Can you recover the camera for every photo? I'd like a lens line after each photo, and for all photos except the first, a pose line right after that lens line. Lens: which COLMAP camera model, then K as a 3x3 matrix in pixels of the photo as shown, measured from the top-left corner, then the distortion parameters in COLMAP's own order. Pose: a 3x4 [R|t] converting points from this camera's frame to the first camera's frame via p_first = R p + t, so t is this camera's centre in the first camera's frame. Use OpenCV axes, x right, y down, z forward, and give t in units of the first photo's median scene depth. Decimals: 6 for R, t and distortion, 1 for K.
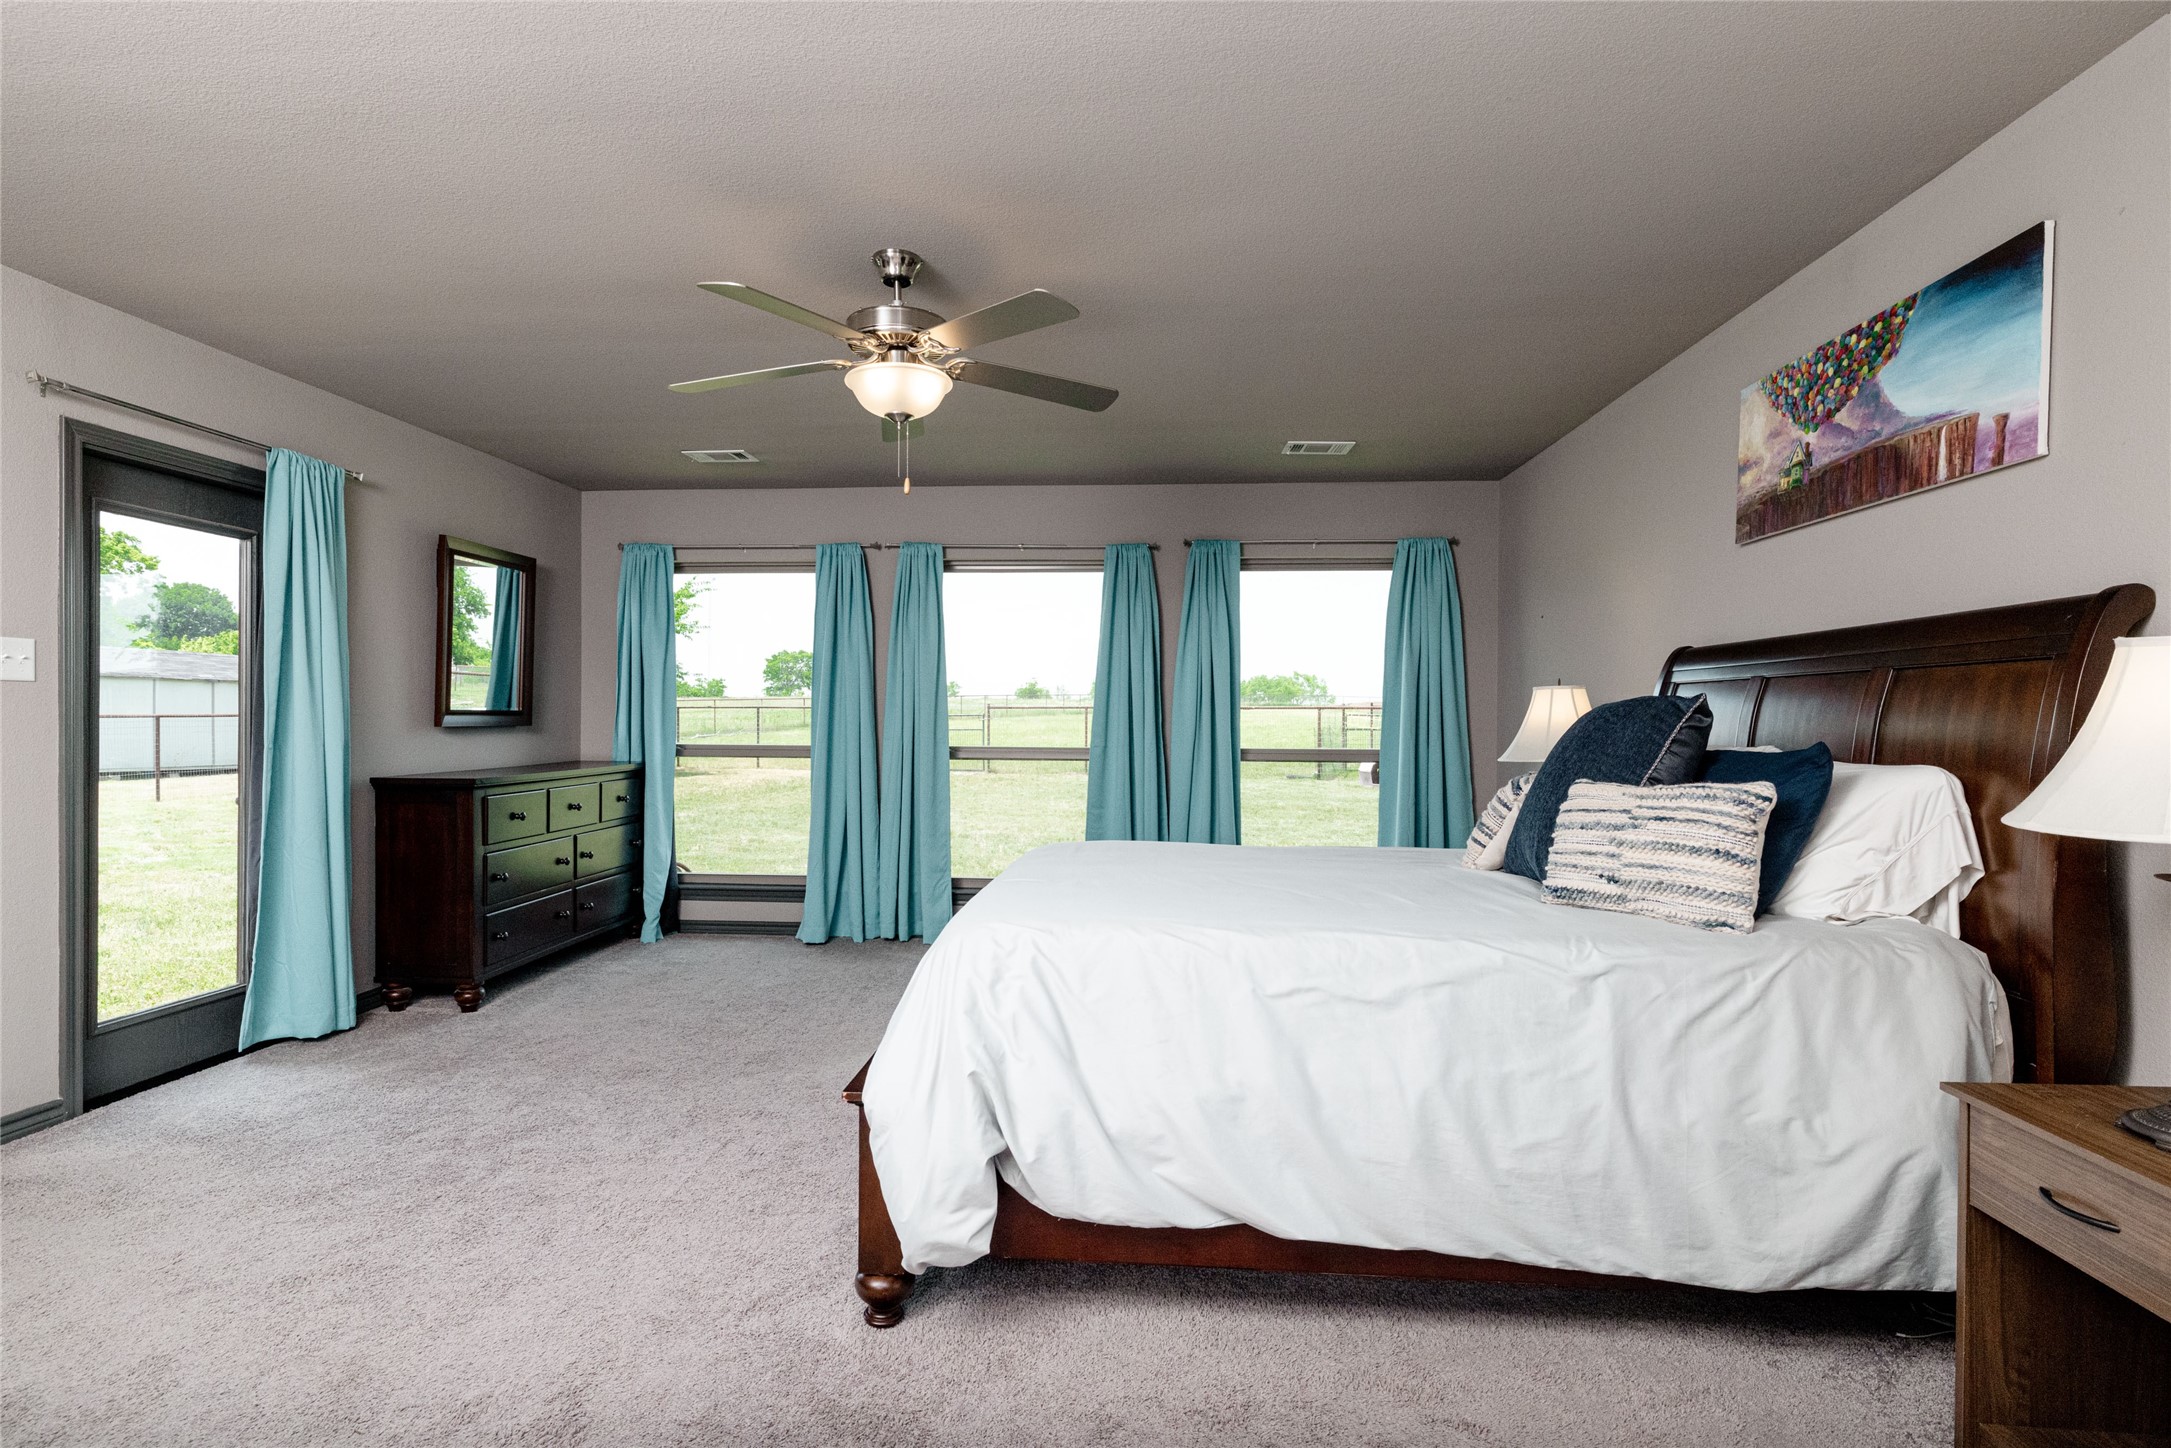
lens RADIAL K [[1053.5, 0, 1083.1], [0, 1053.5, 721.9], [0, 0, 1]] dist [0.000071, -0.000219]
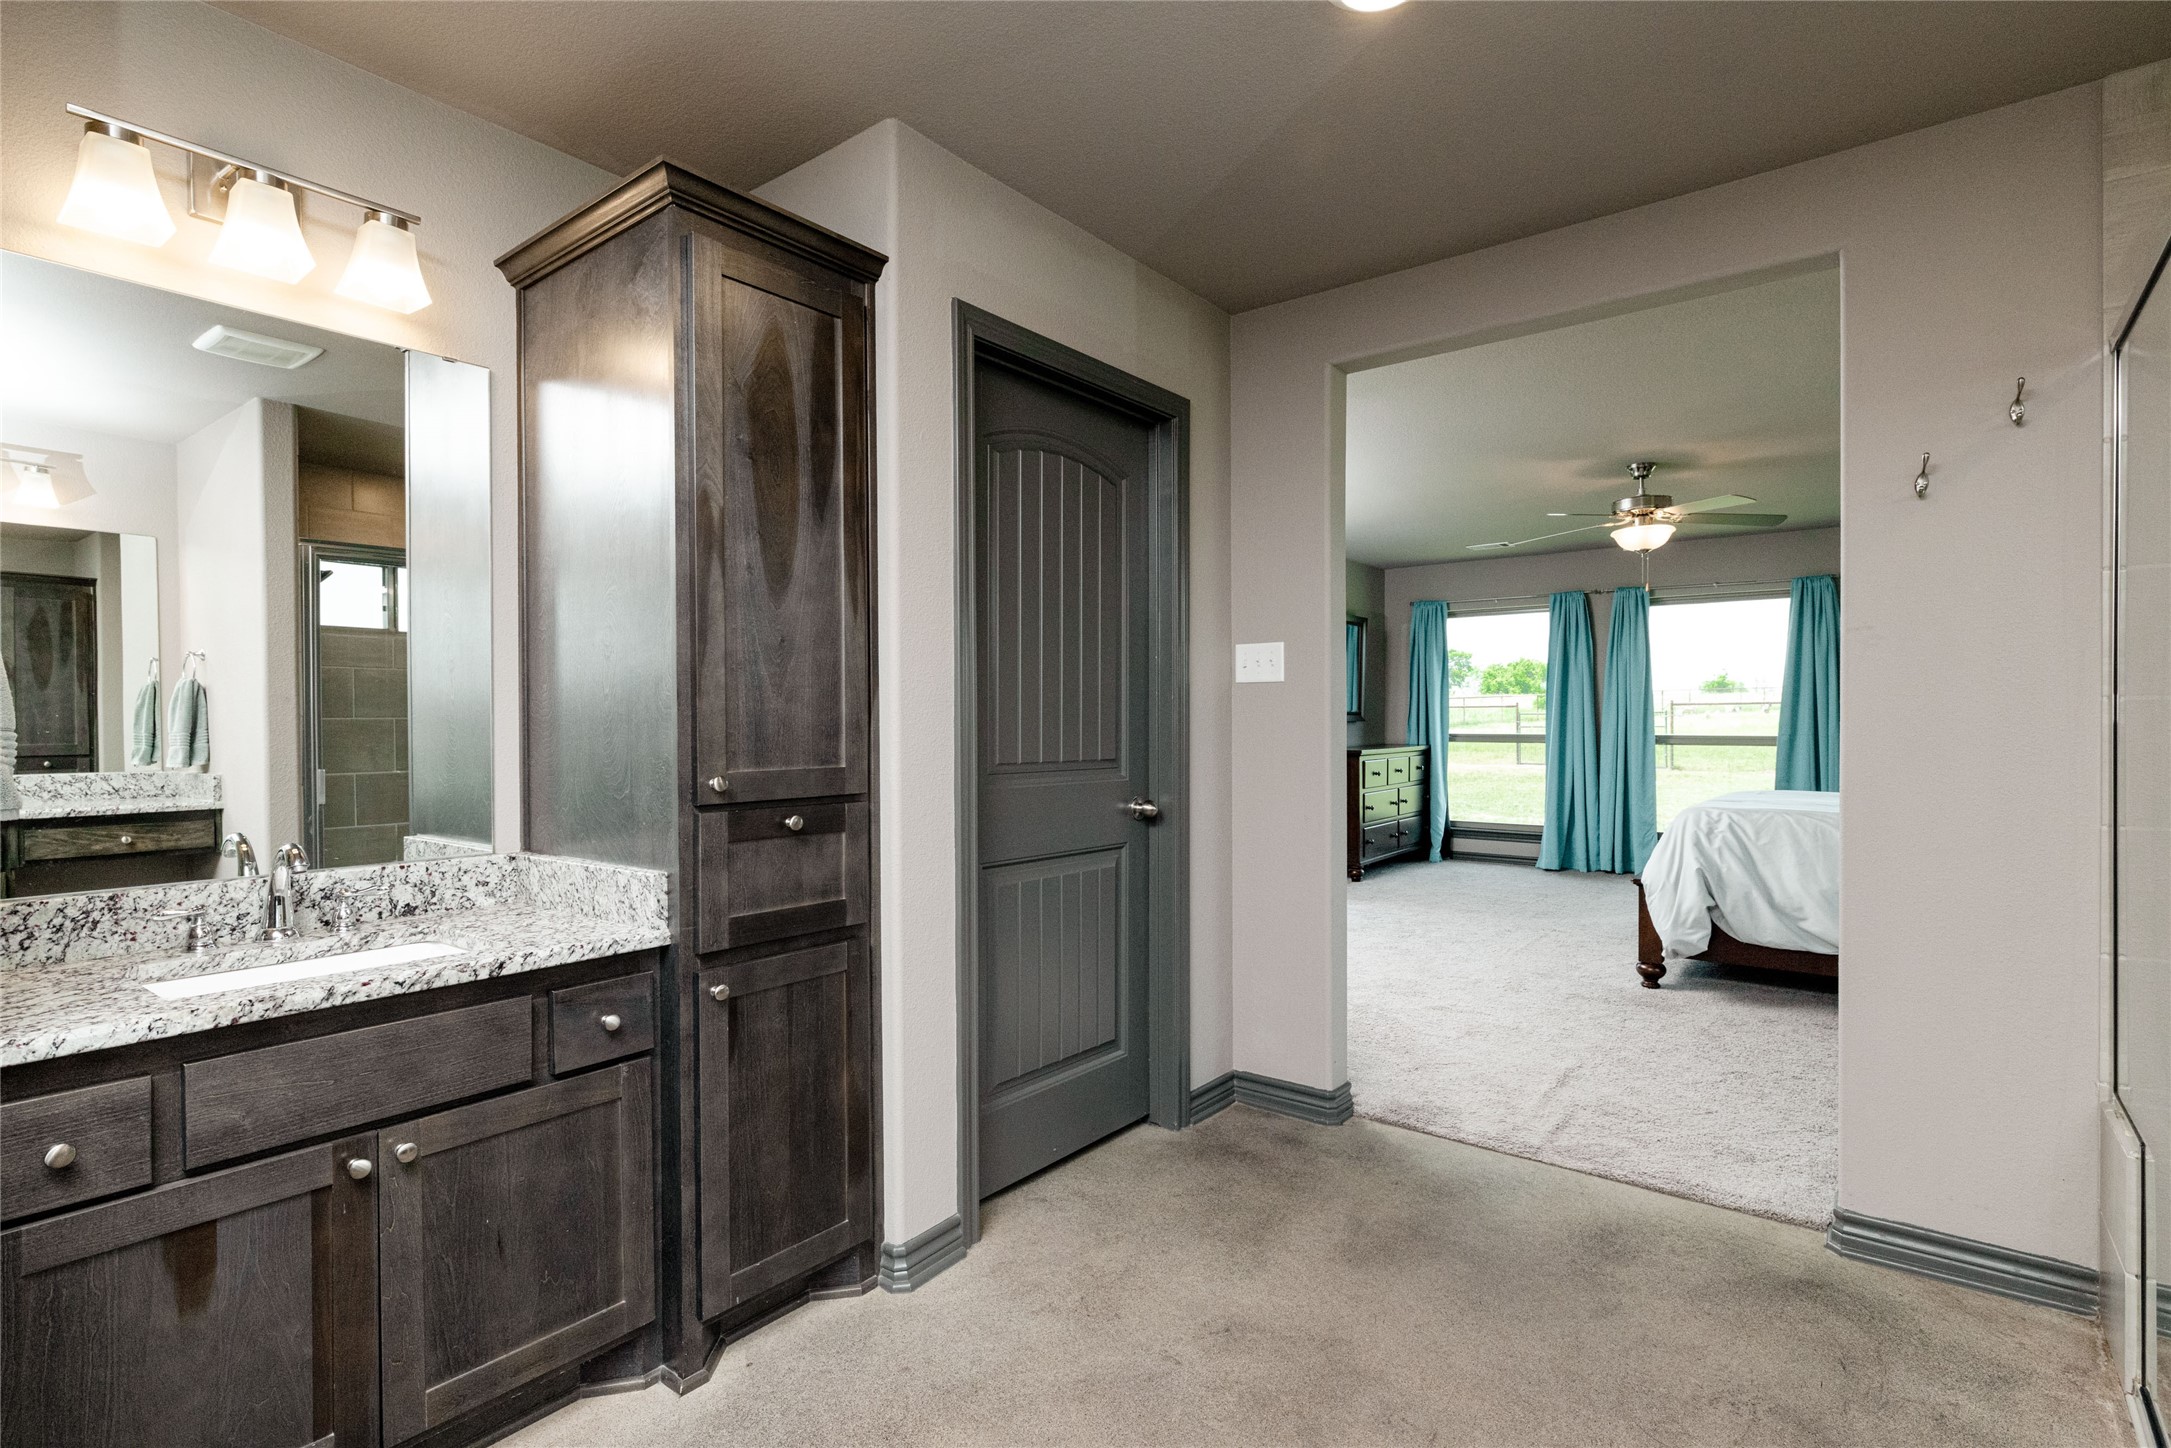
lens RADIAL K [[1053.5, 0, 1091.2], [0, 1053.5, 724.0], [0, 0, 1]] dist [0.000071, -0.000219]
pose [[0.831921, -0.005452, -0.554867, 0.045343], [0.007022, 0.999975, 0.000704, 0.006735], [0.554849, -0.004482, 0.831939, -1.090610]]
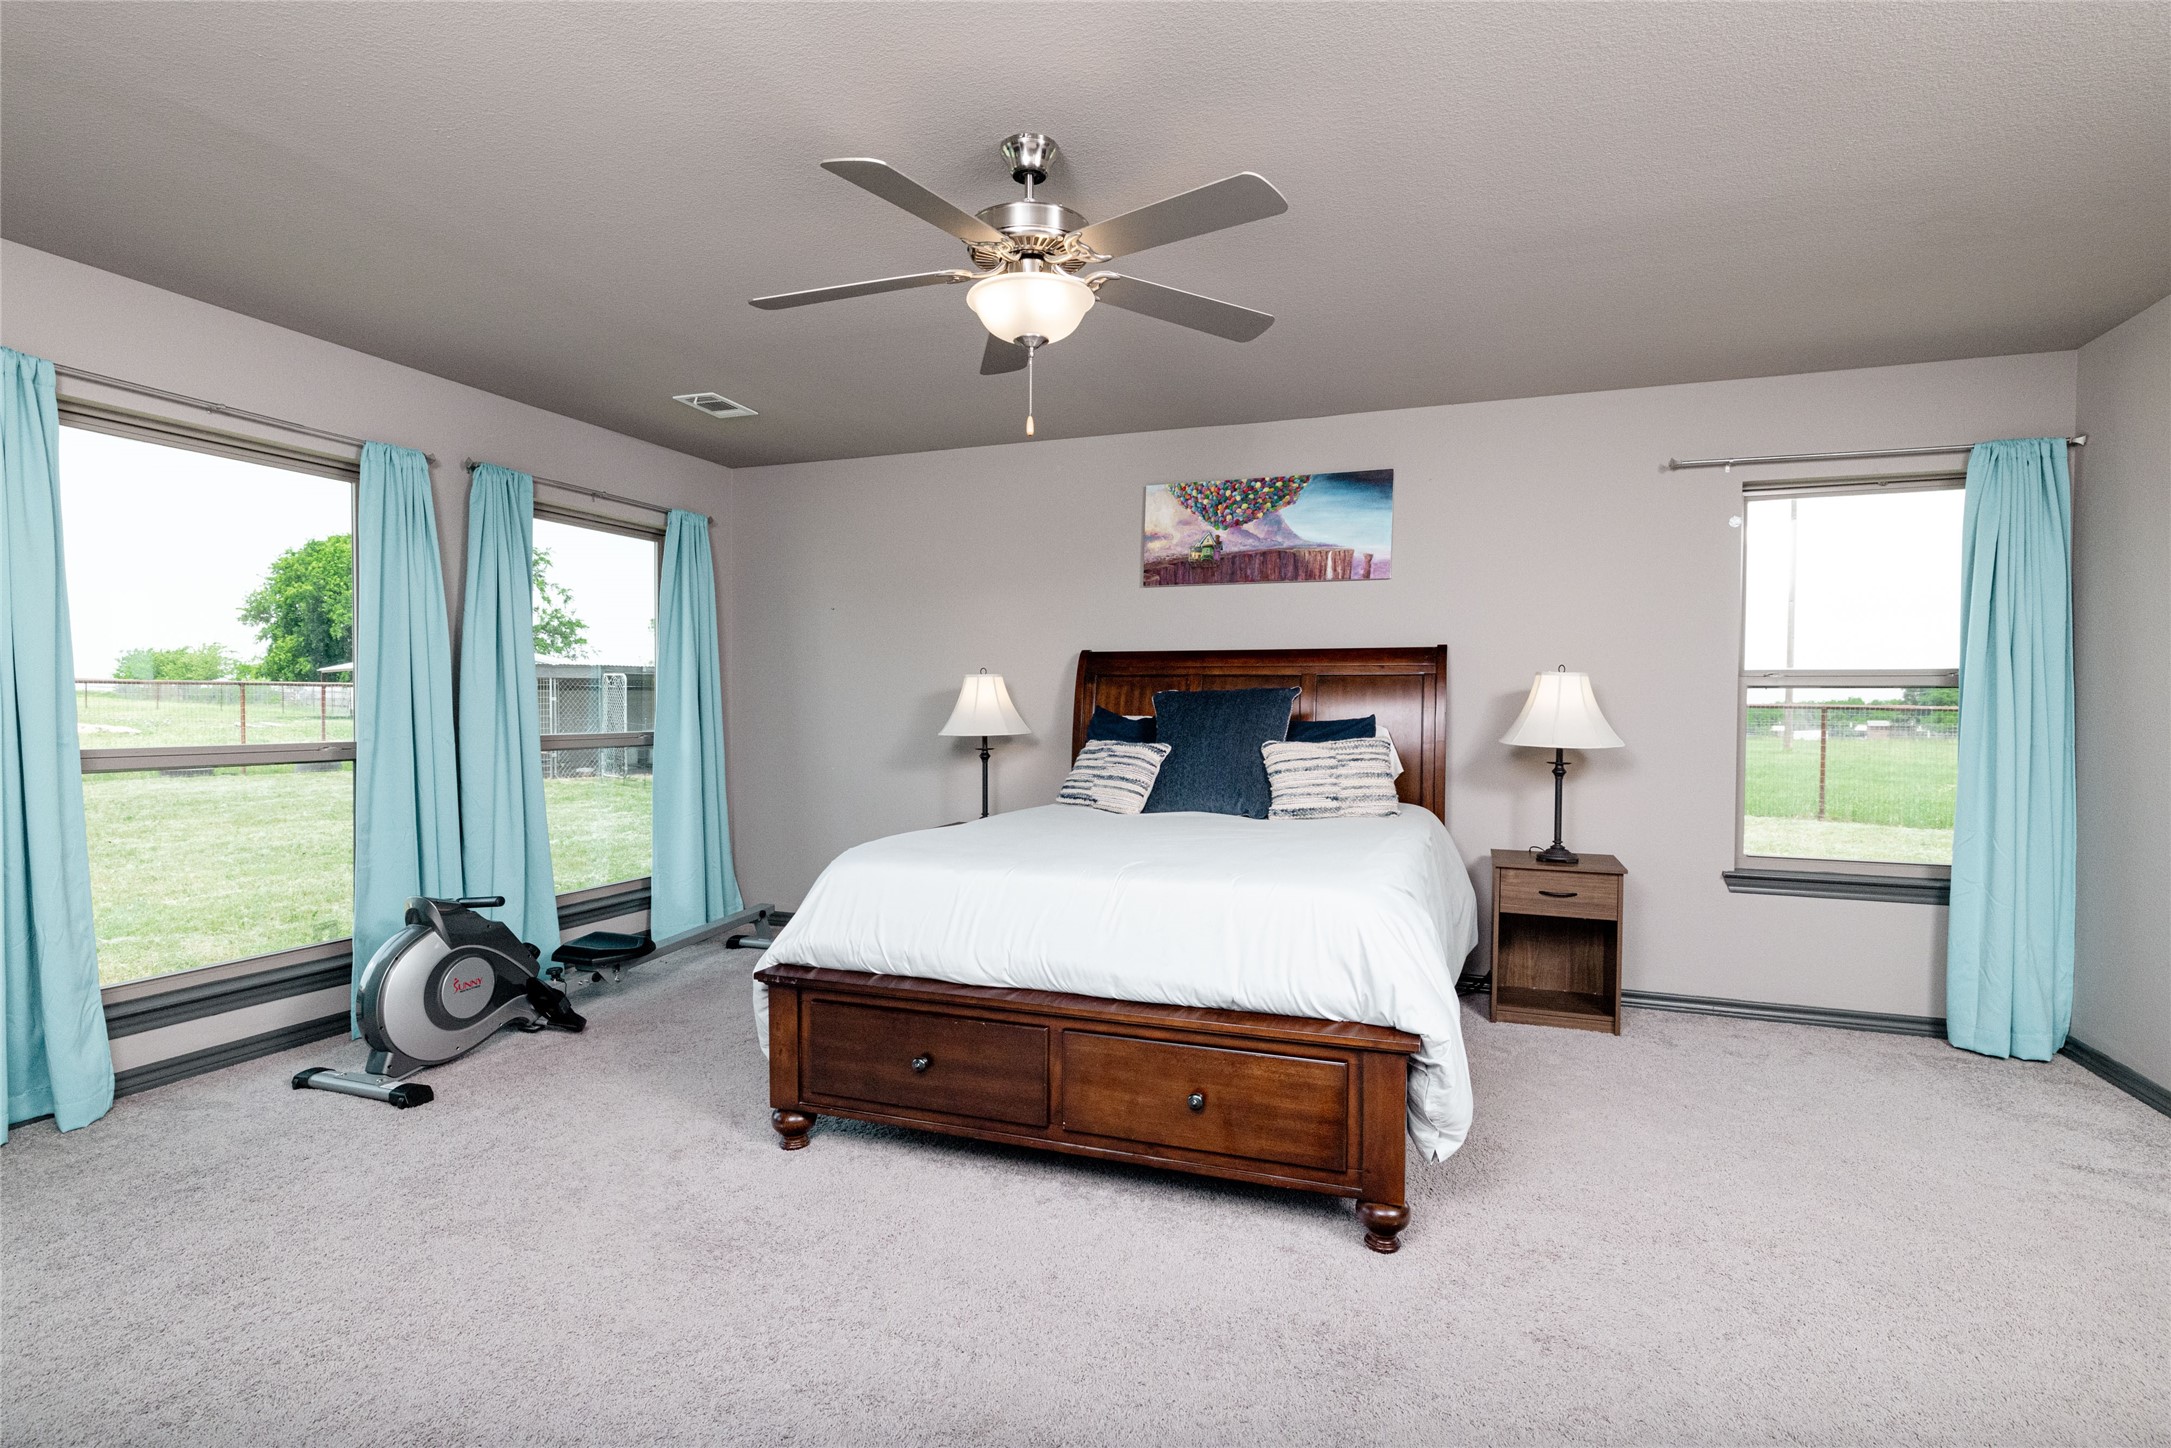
lens RADIAL K [[1053.5, 0, 1083.2], [0, 1053.5, 722.7], [0, 0, 1]] dist [0.000071, -0.000219]
pose [[0.290316, -0.021765, 0.956683, -0.984070], [-0.000989, 0.999734, 0.023045, -0.007261], [-0.956930, -0.007636, 0.290218, 0.727137]]
